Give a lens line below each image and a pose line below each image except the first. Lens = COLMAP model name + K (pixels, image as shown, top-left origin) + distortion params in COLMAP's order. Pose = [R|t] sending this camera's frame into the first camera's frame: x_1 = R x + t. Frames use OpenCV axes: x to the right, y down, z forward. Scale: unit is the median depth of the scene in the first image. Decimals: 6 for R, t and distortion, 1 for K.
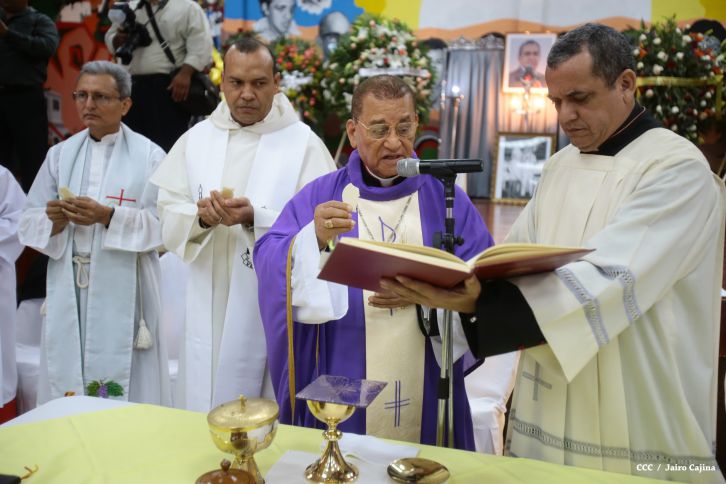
lens RADIAL K [[687.8, 0, 363.0], [0, 687.8, 242.0], [0, 0, 1]] dist [-0.013951, 0.138232]
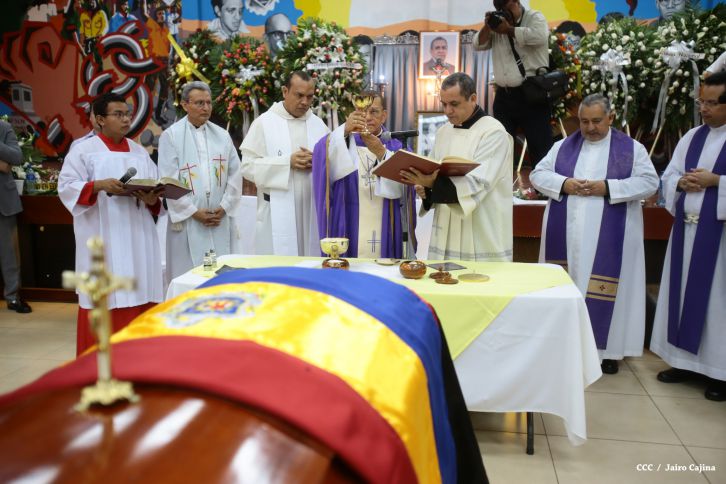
lens RADIAL K [[687.8, 0, 363.0], [0, 687.8, 242.0], [0, 0, 1]] dist [-0.013951, 0.138232]
pose [[0.992391, -0.047531, 0.113579, -0.056260], [0.044043, 0.998483, 0.033029, 0.032745], [-0.114977, -0.027776, 0.992980, -0.244115]]
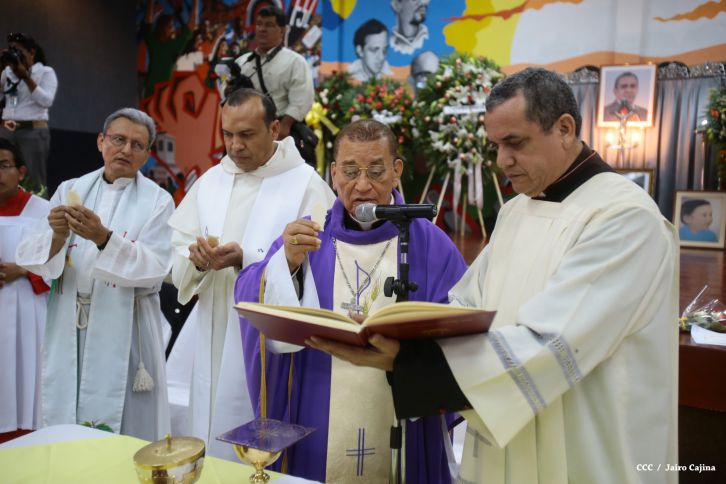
lens RADIAL K [[687.8, 0, 363.0], [0, 687.8, 242.0], [0, 0, 1]] dist [-0.013951, 0.138232]
pose [[0.985567, 0.008779, -0.169057, 0.046138], [-0.017344, 0.998636, -0.049252, -0.003414], [0.168394, 0.051473, 0.984375, 0.003620]]
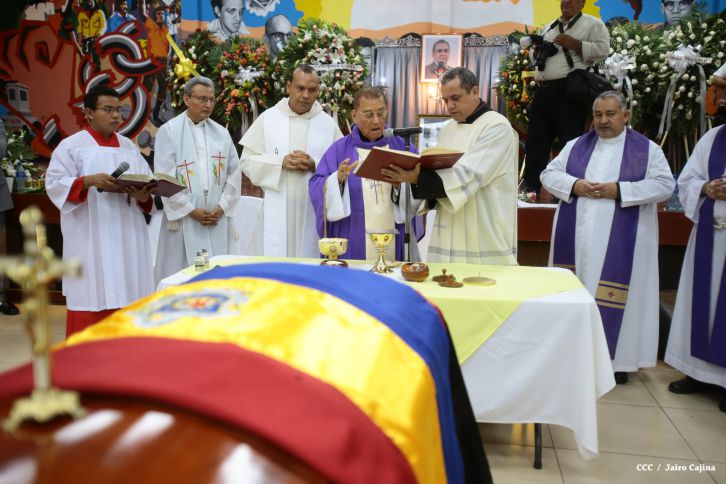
lens RADIAL K [[687.8, 0, 363.0], [0, 687.8, 242.0], [0, 0, 1]] dist [-0.013951, 0.138232]
pose [[0.992634, -0.036445, 0.115543, -0.054734], [0.033924, 0.999143, 0.023710, 0.036700], [-0.116308, -0.019616, 0.993019, -0.224343]]
